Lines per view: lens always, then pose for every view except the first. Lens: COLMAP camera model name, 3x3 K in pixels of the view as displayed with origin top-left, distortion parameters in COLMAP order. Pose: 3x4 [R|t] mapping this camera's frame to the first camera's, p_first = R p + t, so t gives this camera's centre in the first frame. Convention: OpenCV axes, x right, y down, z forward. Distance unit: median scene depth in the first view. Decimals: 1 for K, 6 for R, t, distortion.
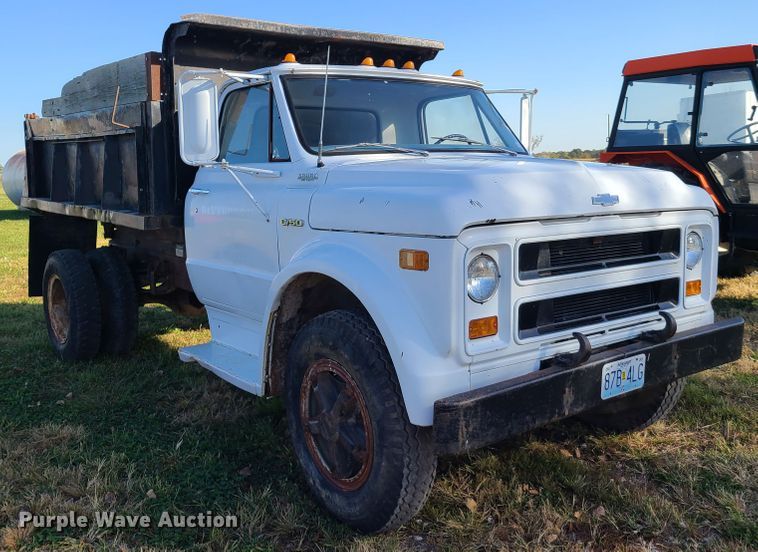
lens RADIAL K [[775.8, 0, 381.3], [0, 775.8, 268.4], [0, 0, 1]] dist [0.050727, 0.000000]
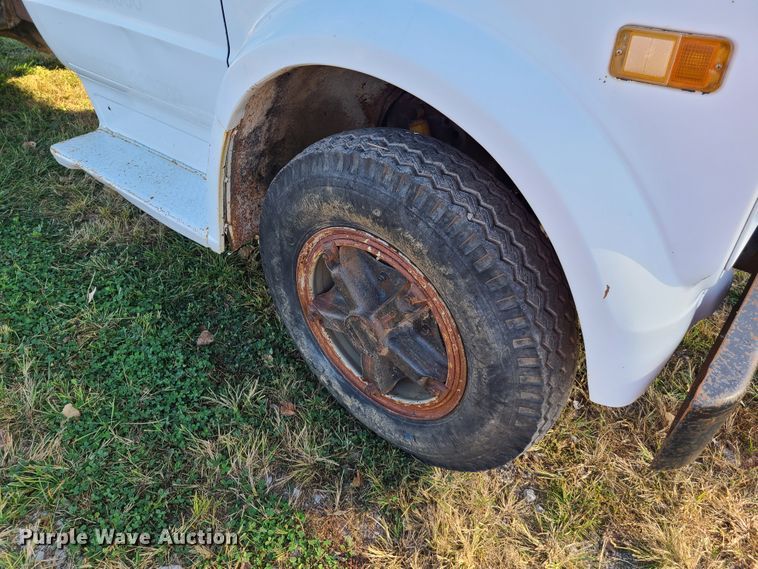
lens RADIAL K [[573.0, 0, 383.0], [0, 573.0, 283.9], [0, 0, 1]] dist [0.026692, 0.000493]
pose [[0.971927, -0.115090, 0.205214, -0.143247], [-0.000824, 0.870528, 0.492119, -0.047423], [-0.235283, -0.478472, 0.845994, 0.655023]]
